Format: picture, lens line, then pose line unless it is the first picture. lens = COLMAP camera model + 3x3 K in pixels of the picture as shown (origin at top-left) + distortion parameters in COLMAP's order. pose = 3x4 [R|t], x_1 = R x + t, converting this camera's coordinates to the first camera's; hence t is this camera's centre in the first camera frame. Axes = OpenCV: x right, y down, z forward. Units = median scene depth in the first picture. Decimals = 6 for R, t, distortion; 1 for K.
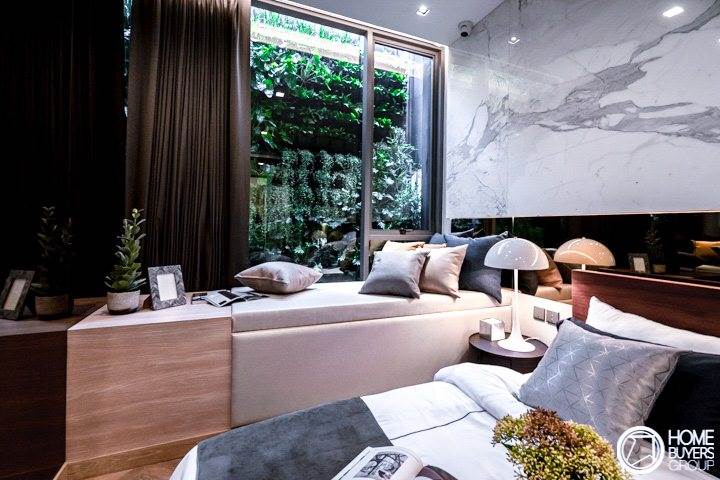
lens RADIAL K [[325.5, 0, 361.0], [0, 325.5, 226.5], [0, 0, 1]] dist [-0.002490, -0.000275]
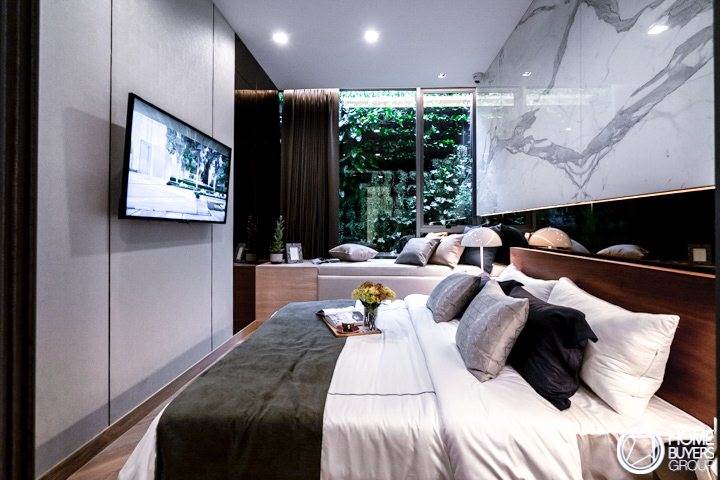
lens RADIAL K [[325.5, 0, 361.0], [0, 325.5, 226.5], [0, 0, 1]] dist [-0.002490, -0.000275]
pose [[0.895783, -0.014912, -0.444242, 0.513901], [0.012531, 0.999887, -0.008295, 0.028459], [0.444316, 0.001864, 0.895868, -0.481754]]
